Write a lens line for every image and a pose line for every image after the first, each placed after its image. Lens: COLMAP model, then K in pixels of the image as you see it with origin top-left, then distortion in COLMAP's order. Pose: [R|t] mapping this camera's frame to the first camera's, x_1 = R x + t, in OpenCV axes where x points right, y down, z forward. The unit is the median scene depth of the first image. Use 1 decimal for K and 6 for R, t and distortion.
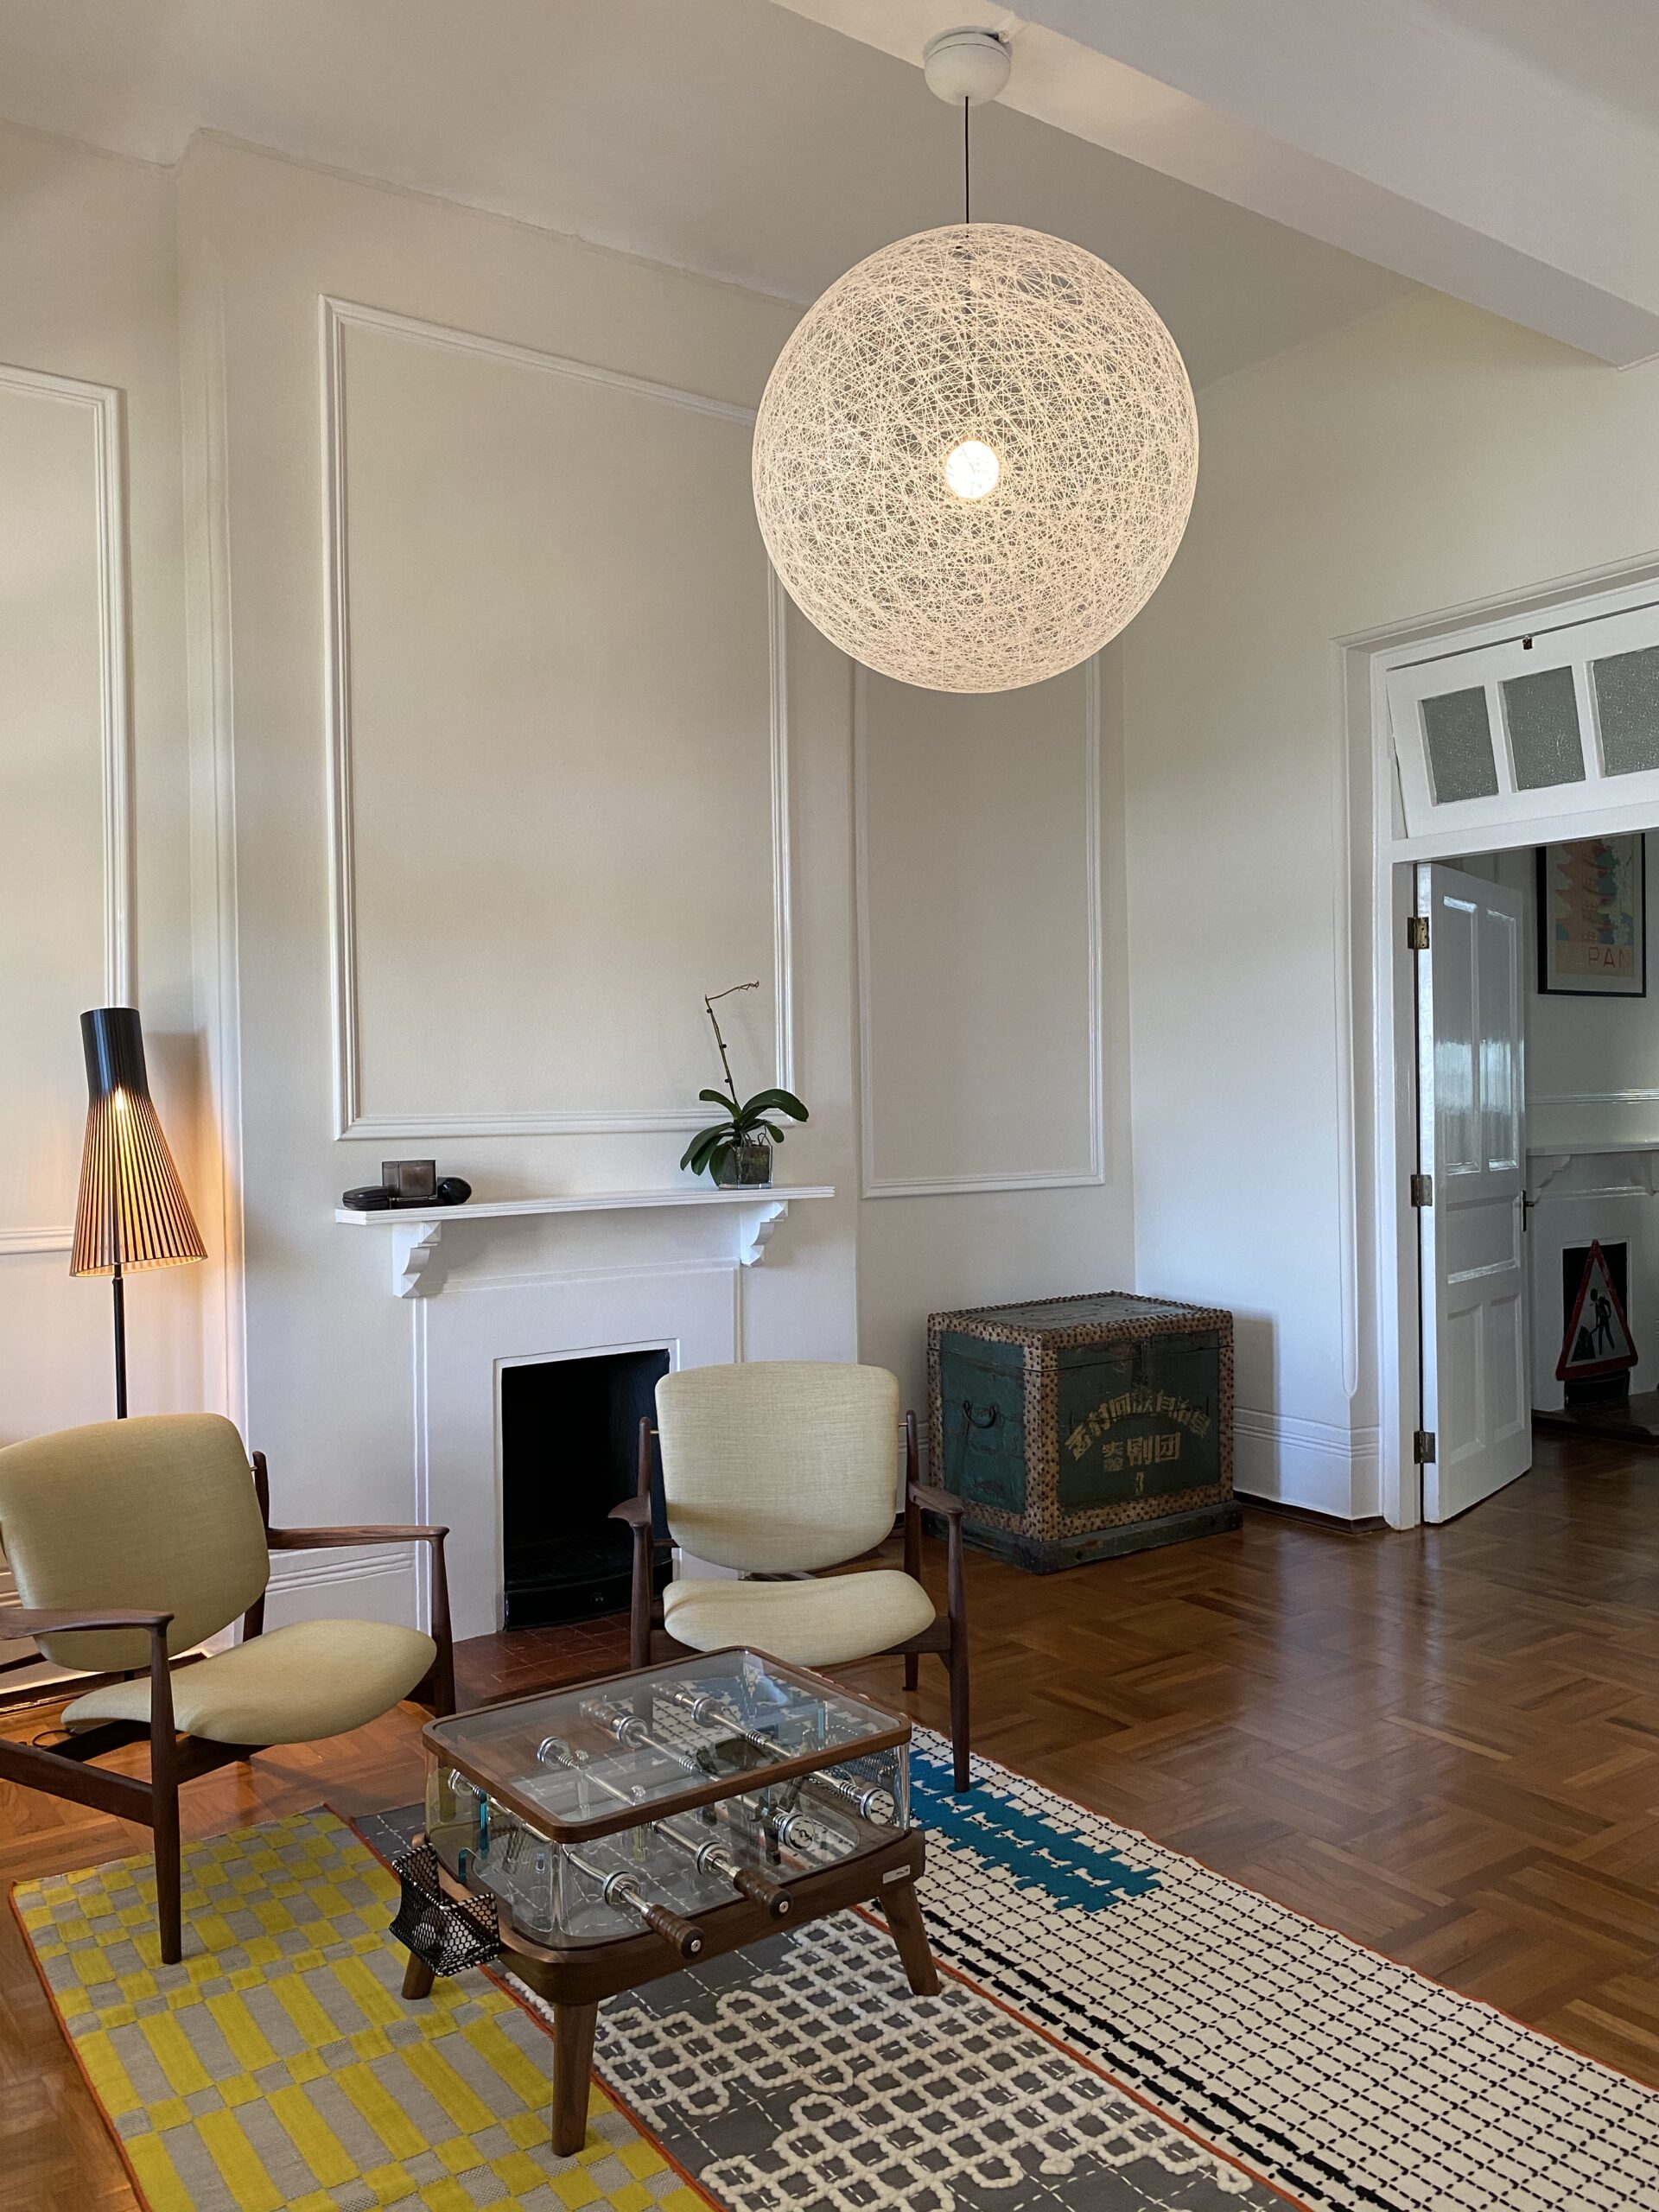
lens RADIAL K [[1692.7, 0, 845.0], [0, 1692.7, 1086.5], [0, 0, 1]] dist [0.041031, -0.048841]
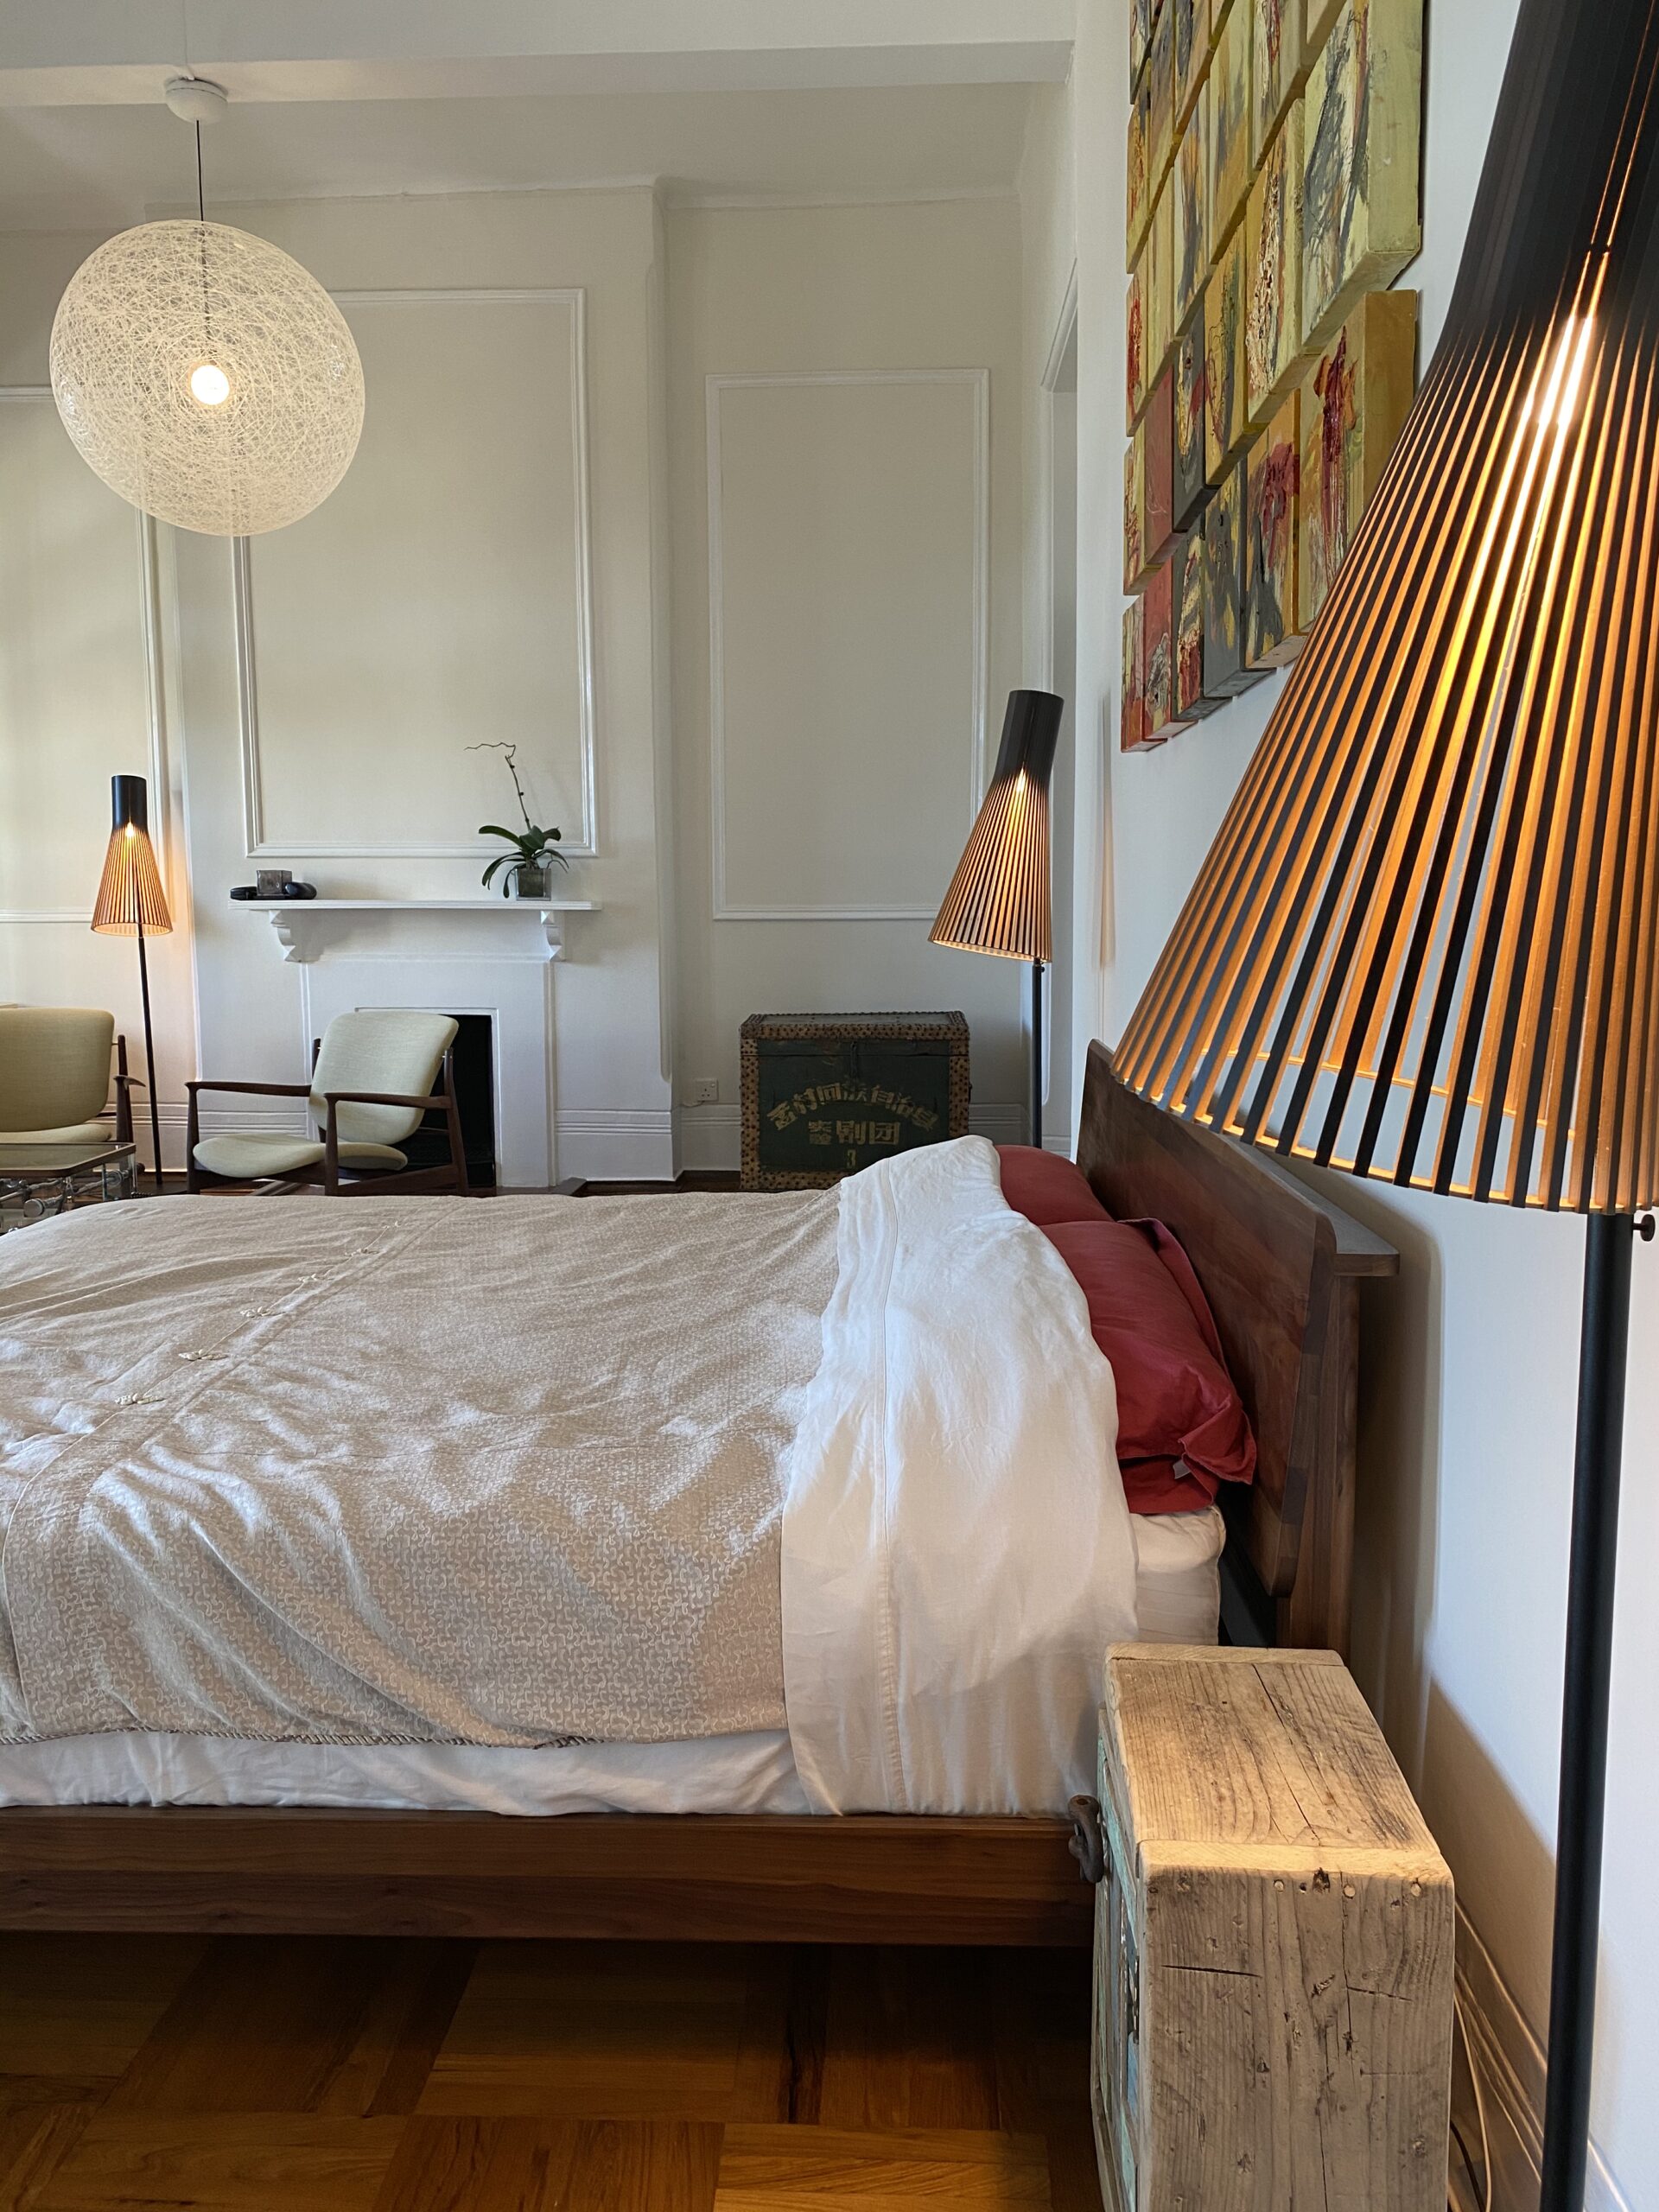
lens RADIAL K [[1692.7, 0, 848.7], [0, 1692.7, 1087.9], [0, 0, 1]] dist [0.041031, -0.048841]
pose [[0.792451, 0.080000, -0.604666, 1.026045], [-0.004933, 0.992169, 0.124803, 0.040733], [0.609915, -0.095917, 0.786641, 0.076526]]
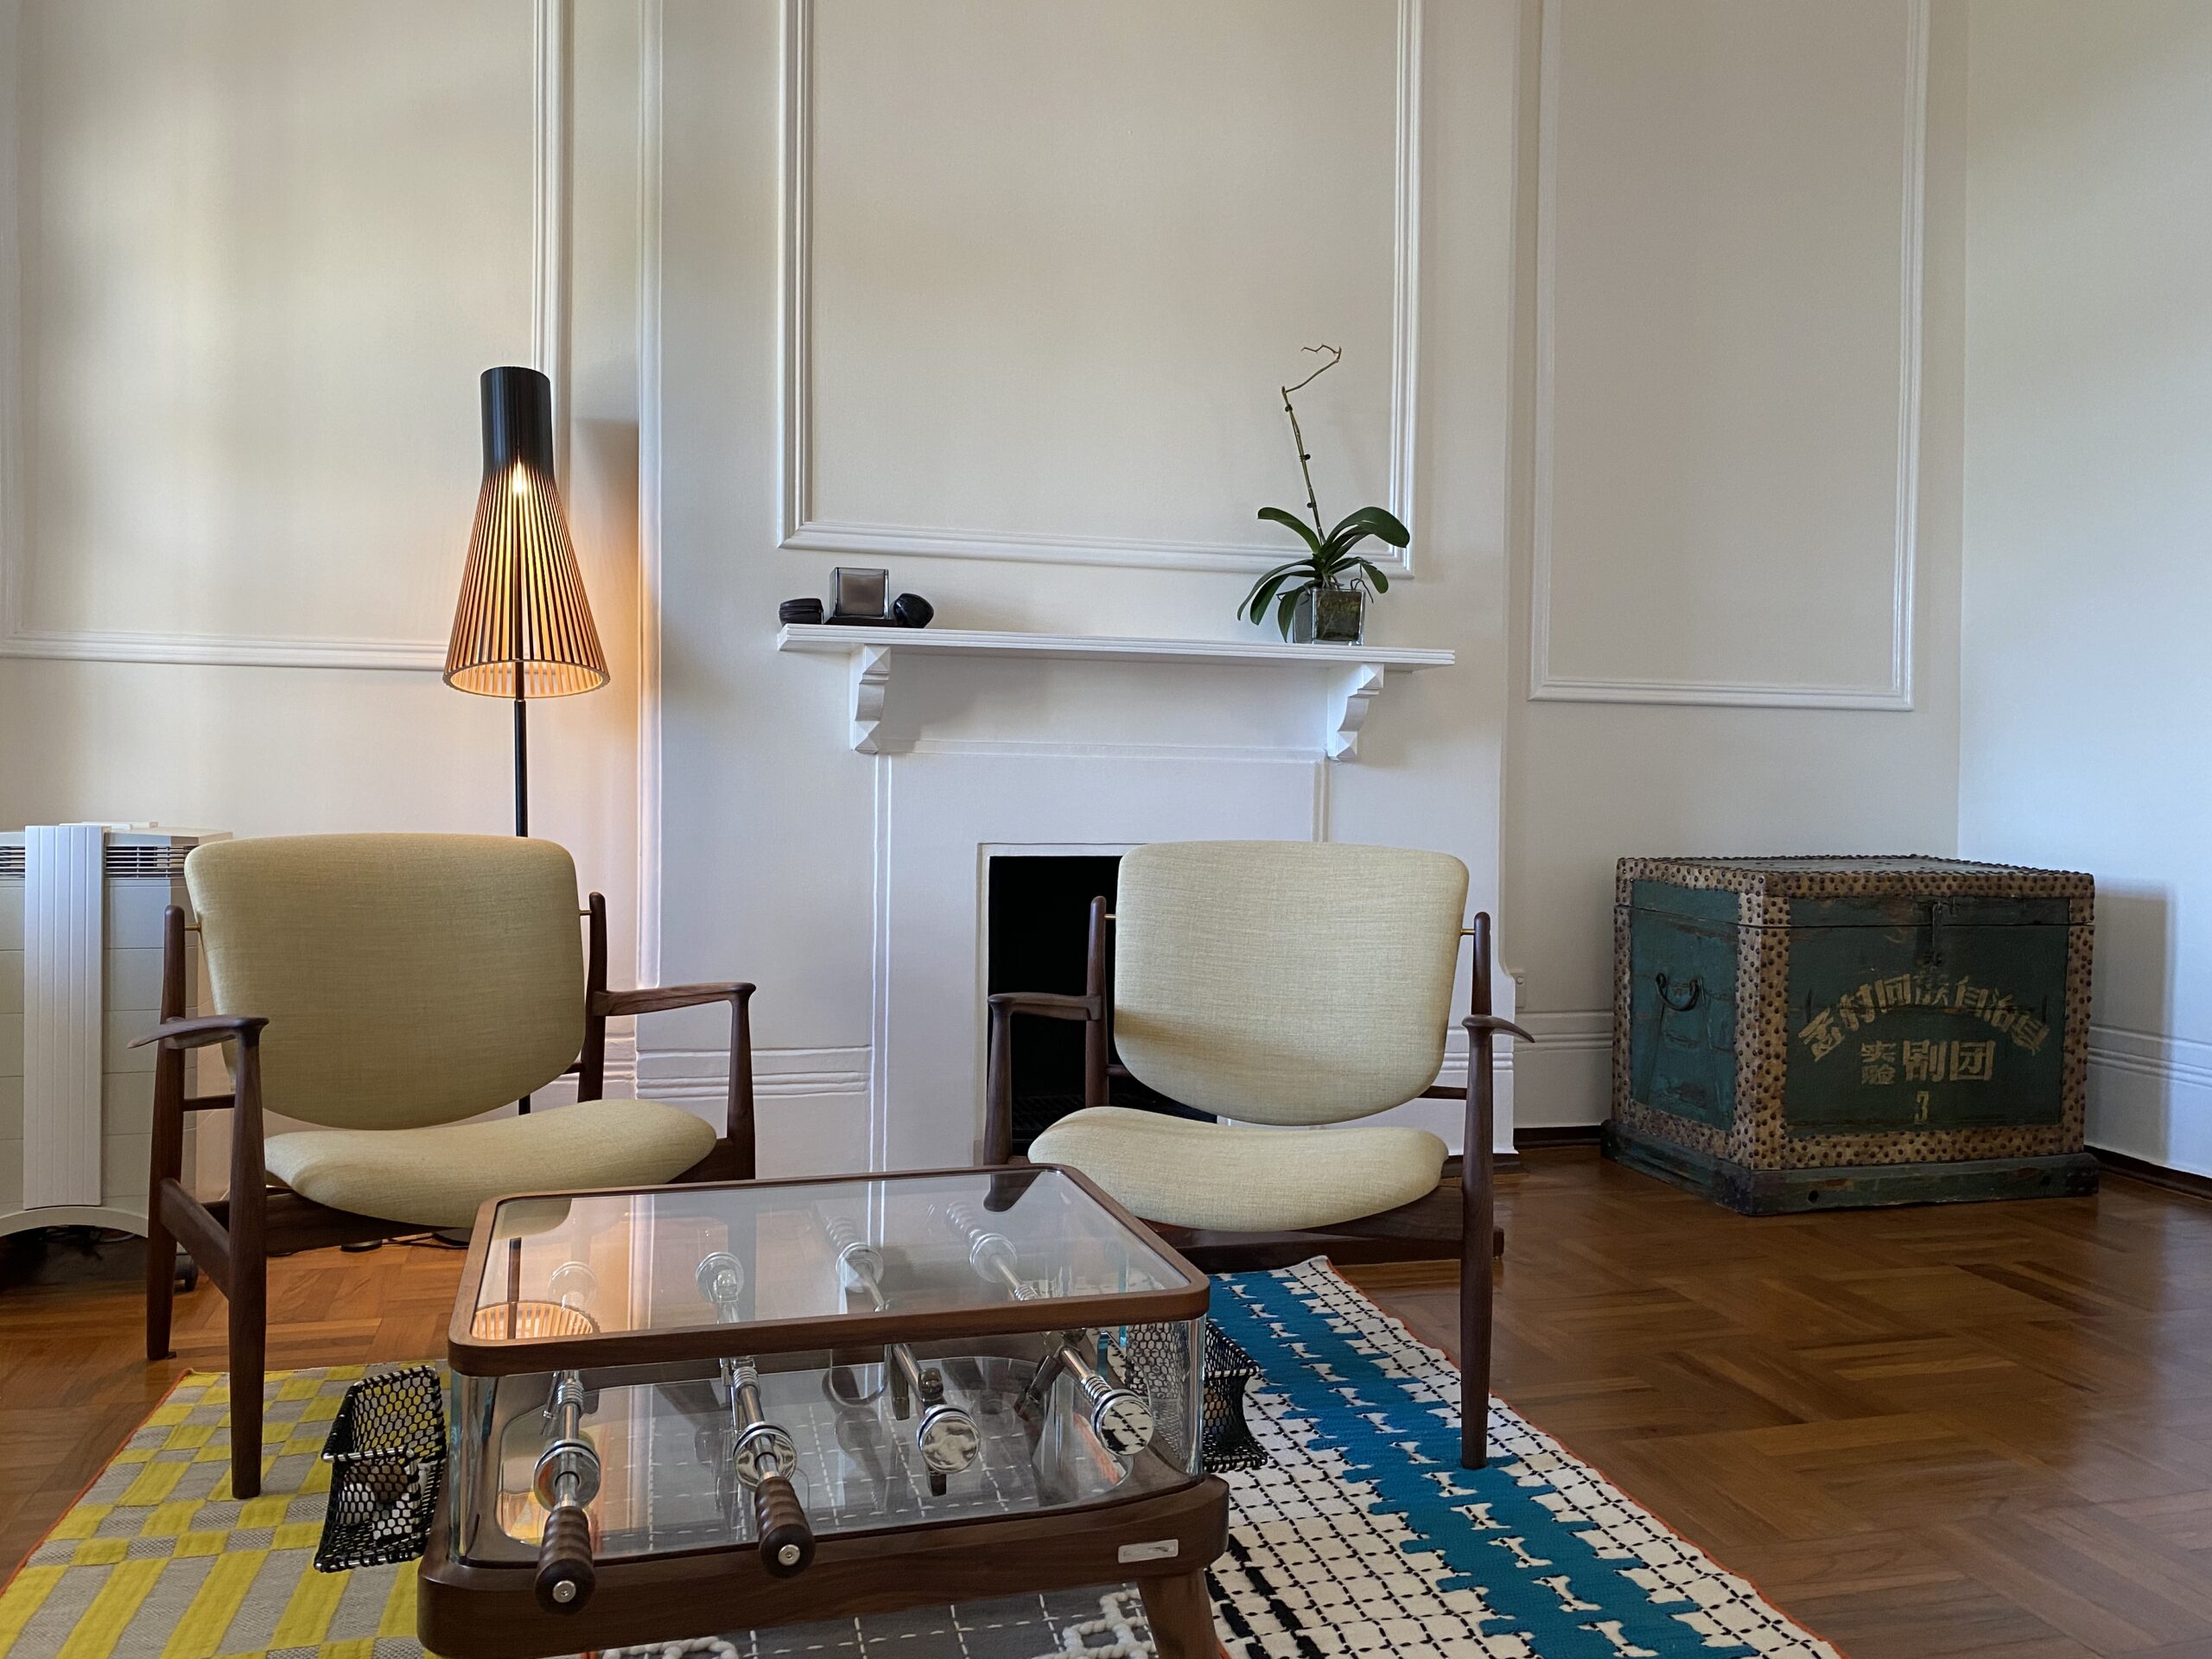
lens RADIAL K [[1692.7, 0, 1103.9], [0, 1692.7, 816.1], [0, 0, 1]] dist [0.041031, -0.048841]
pose [[0.937643, 0.032116, -0.346112, 0.113621], [-0.024689, 0.999361, 0.025848, 0.123511], [0.346721, -0.015691, 0.937837, 0.282332]]
